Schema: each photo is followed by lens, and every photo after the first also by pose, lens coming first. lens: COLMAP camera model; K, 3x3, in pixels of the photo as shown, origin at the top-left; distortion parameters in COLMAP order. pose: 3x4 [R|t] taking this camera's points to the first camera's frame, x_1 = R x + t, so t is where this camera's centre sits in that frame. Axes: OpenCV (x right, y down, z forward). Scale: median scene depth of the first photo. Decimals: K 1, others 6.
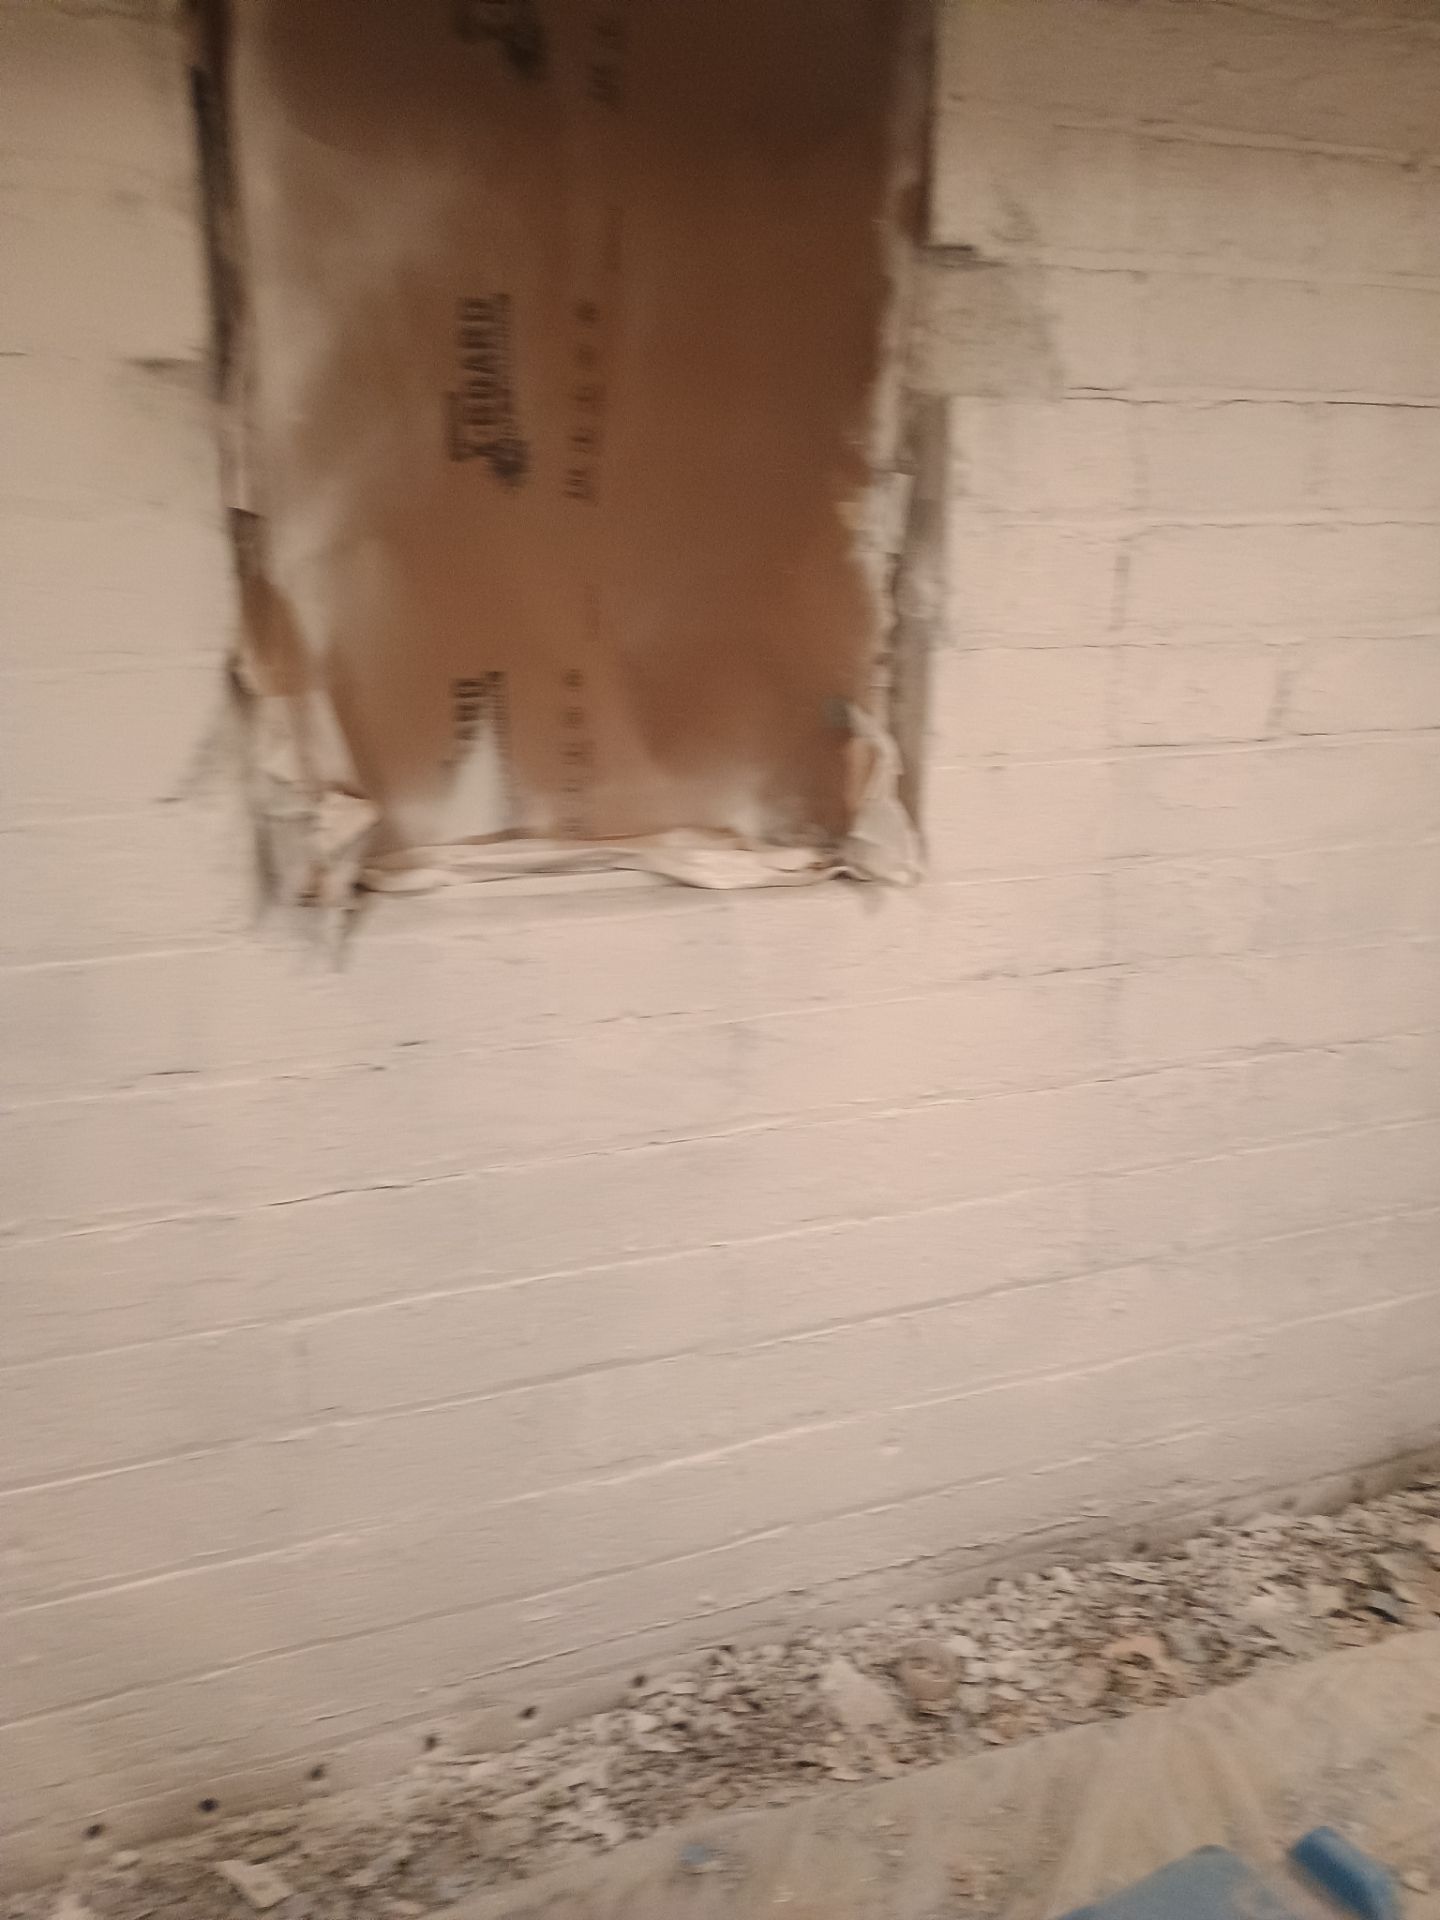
lens RADIAL K [[1728.2, 0, 702.2], [0, 1728.2, 986.2], [0, 0, 1]] dist [0.066158, -0.117014]
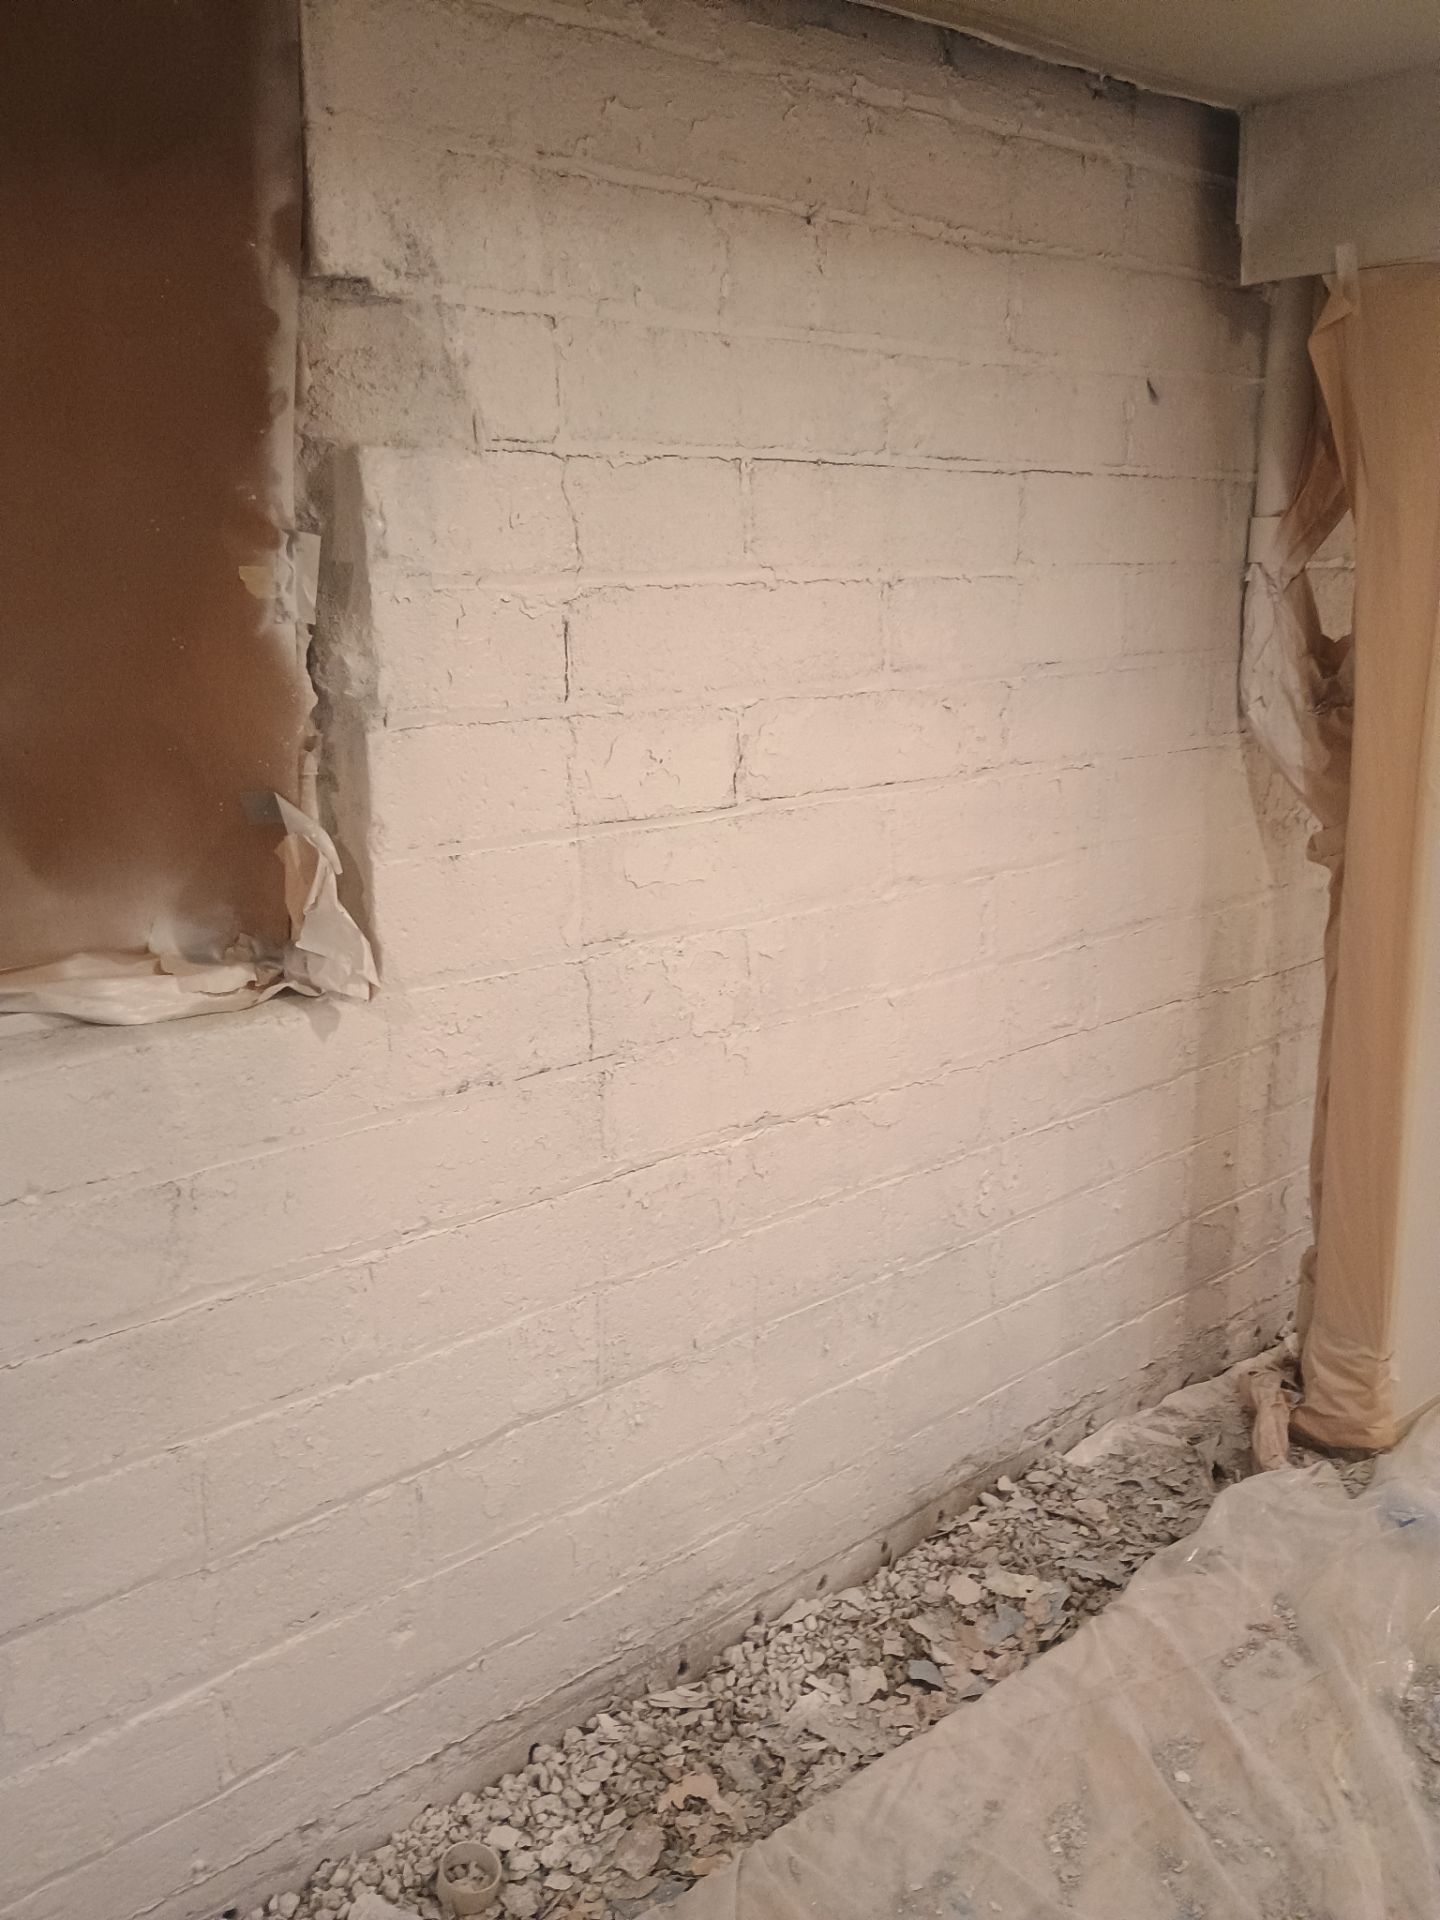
lens RADIAL K [[1712.7, 0, 673.4], [0, 1712.7, 997.9], [0, 0, 1]] dist [0.060252, -0.098525]
pose [[0.956824, -0.088713, 0.276799, 0.025215], [0.096289, 0.995257, -0.013869, -0.028057], [-0.274255, 0.039923, 0.960828, 0.108449]]
